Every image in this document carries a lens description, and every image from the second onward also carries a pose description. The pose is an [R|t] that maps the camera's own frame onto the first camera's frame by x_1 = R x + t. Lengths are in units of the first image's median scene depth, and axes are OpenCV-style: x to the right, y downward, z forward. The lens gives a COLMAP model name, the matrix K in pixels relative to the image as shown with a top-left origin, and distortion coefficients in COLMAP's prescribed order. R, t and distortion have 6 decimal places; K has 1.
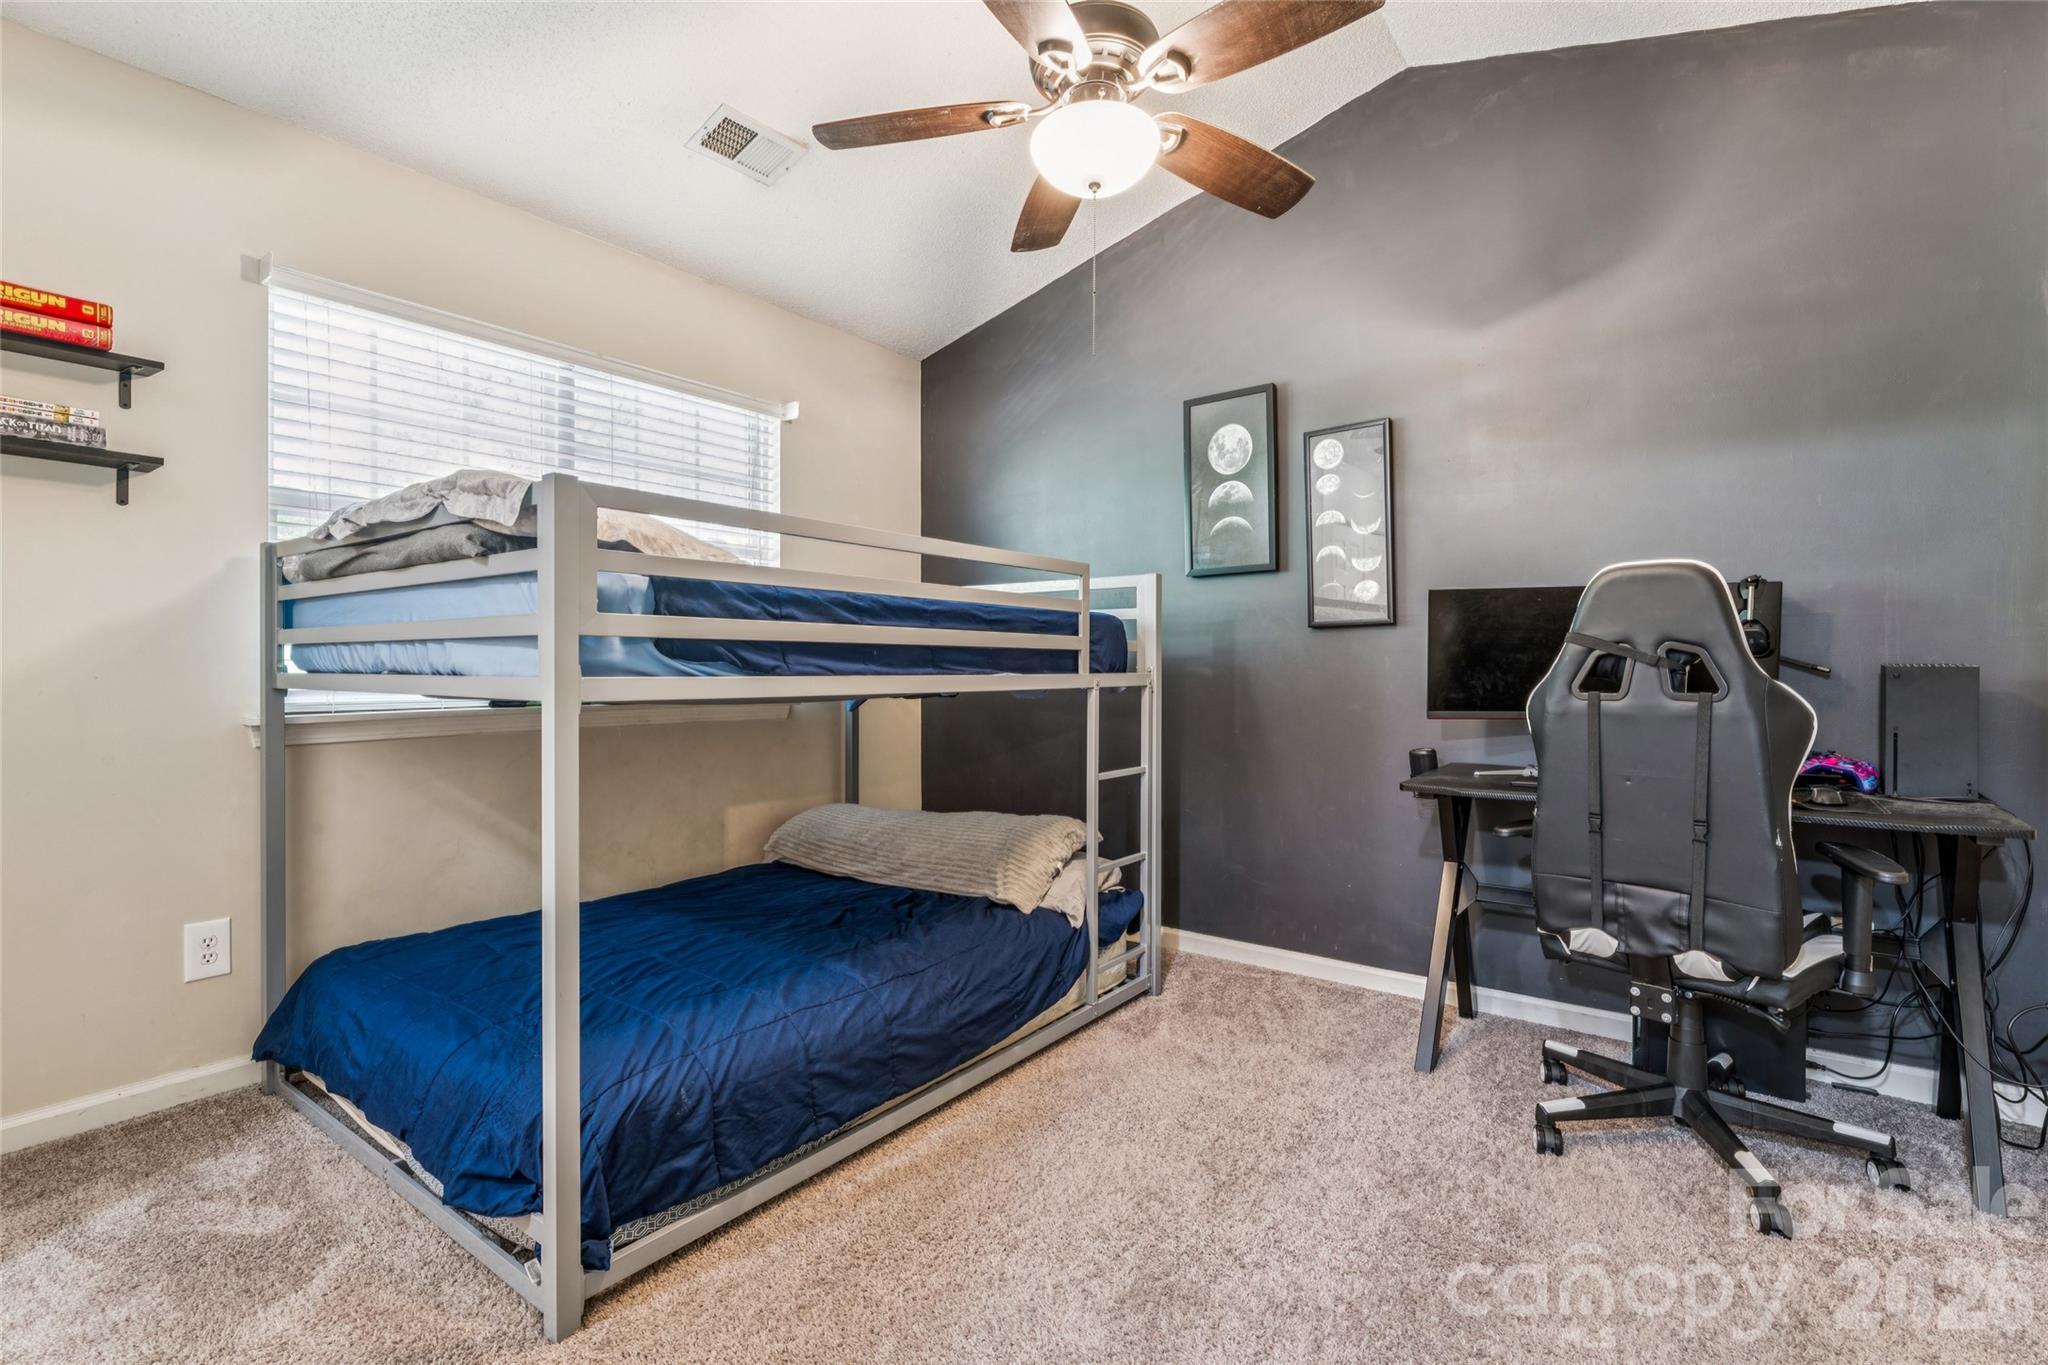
lens RADIAL K [[937.0, 0, 1024.0], [0, 937.0, 682.5], [0, 0, 1]] dist [-0.020161, 0.000330]
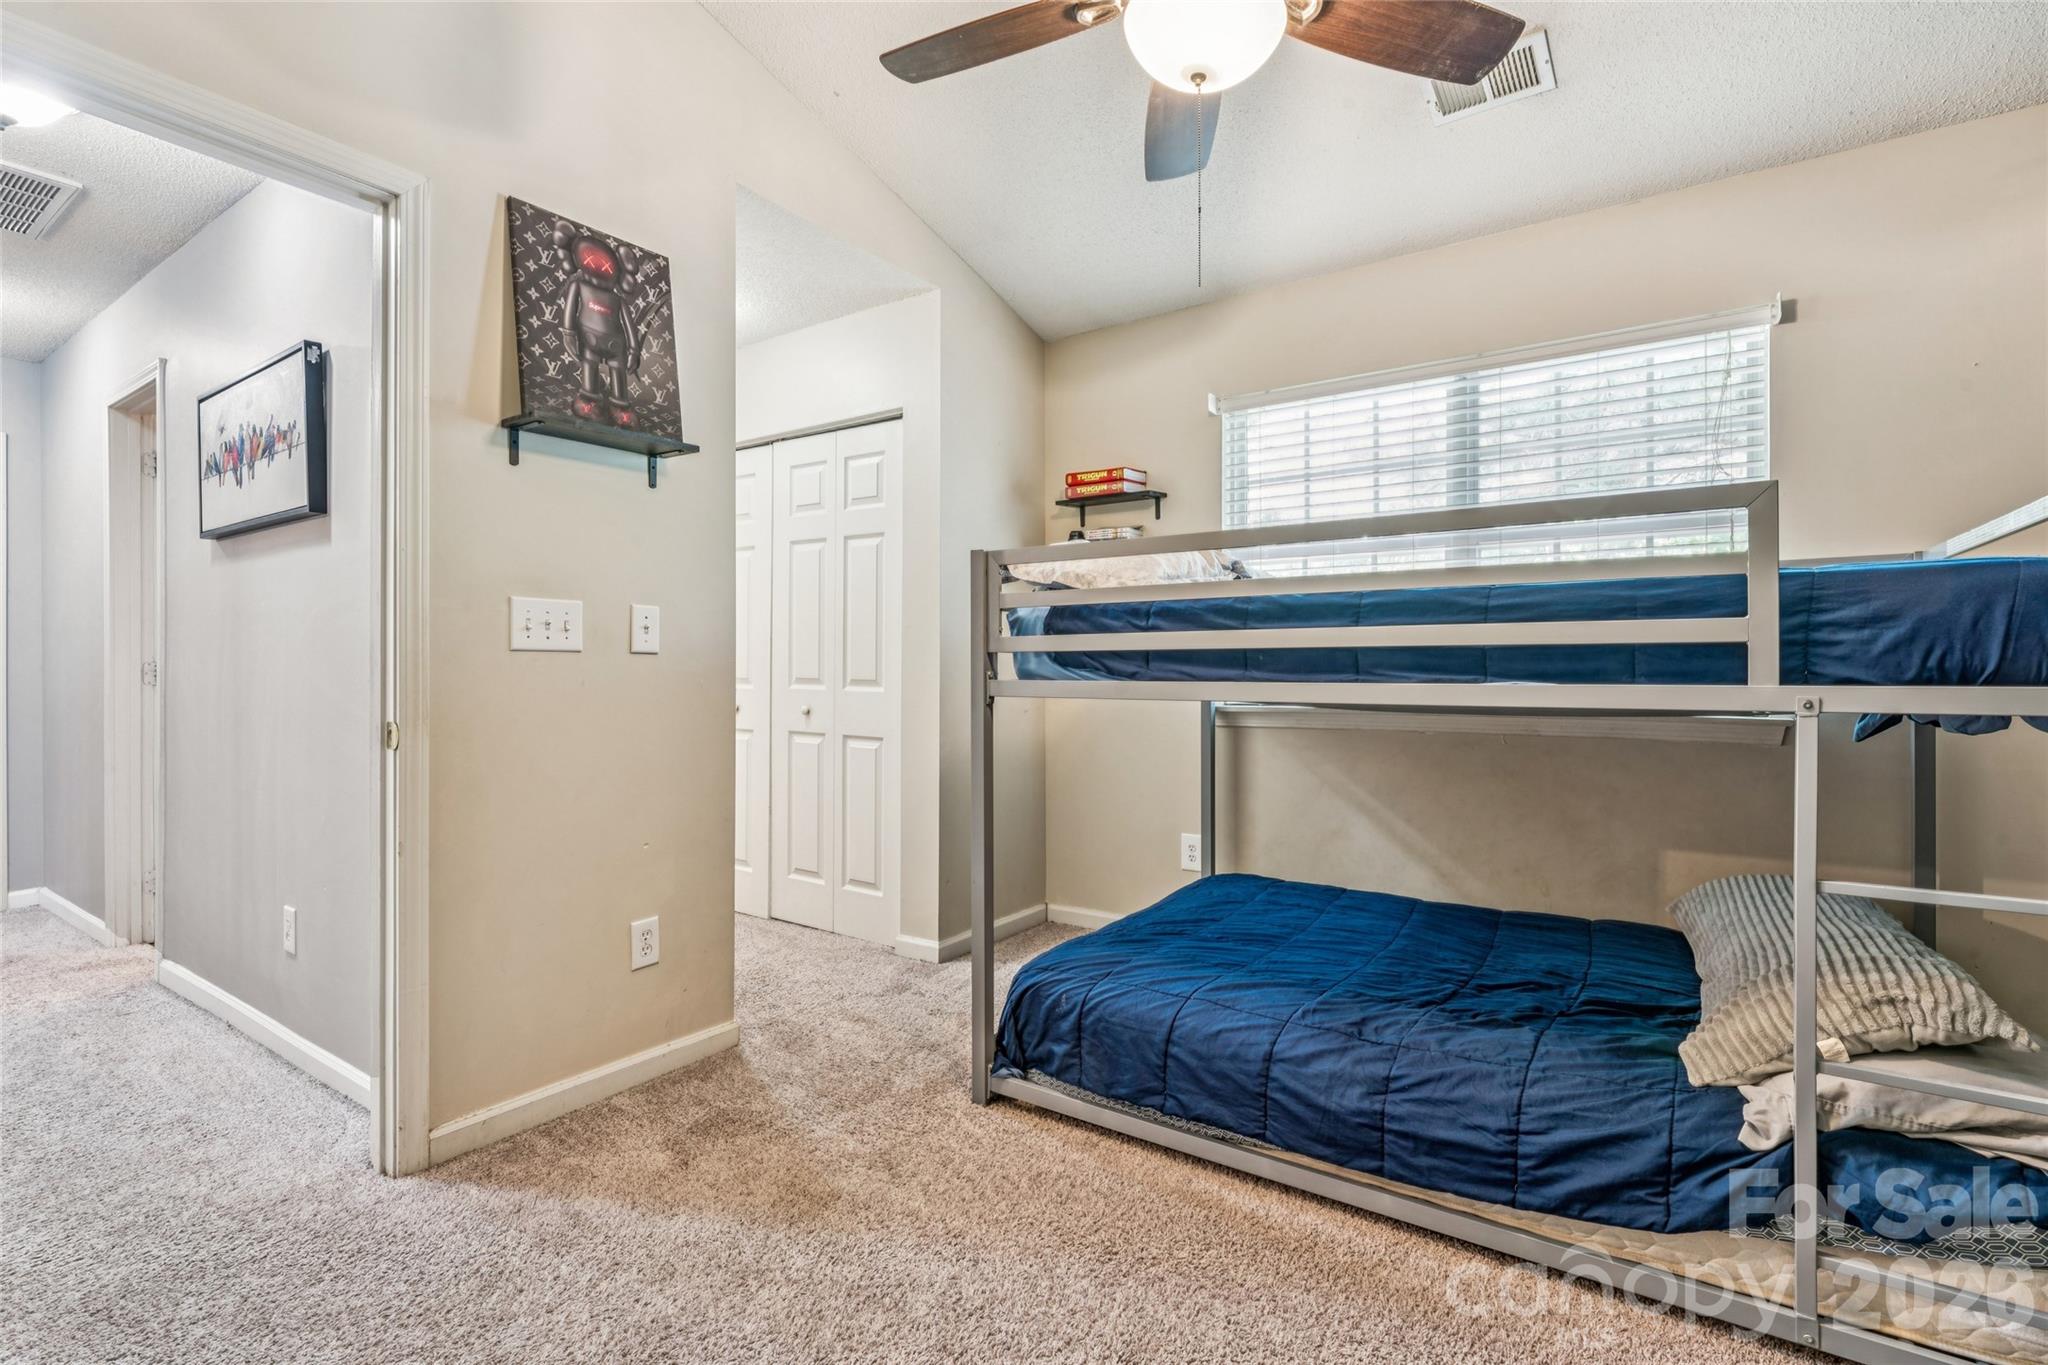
lens RADIAL K [[937.0, 0, 1024.0], [0, 937.0, 682.5], [0, 0, 1]] dist [-0.020161, 0.000330]
pose [[0.026879, 0.011079, -0.999577, 0.947599], [-0.014427, 0.999839, 0.010693, -0.016935], [0.999535, 0.014134, 0.027034, 0.905232]]
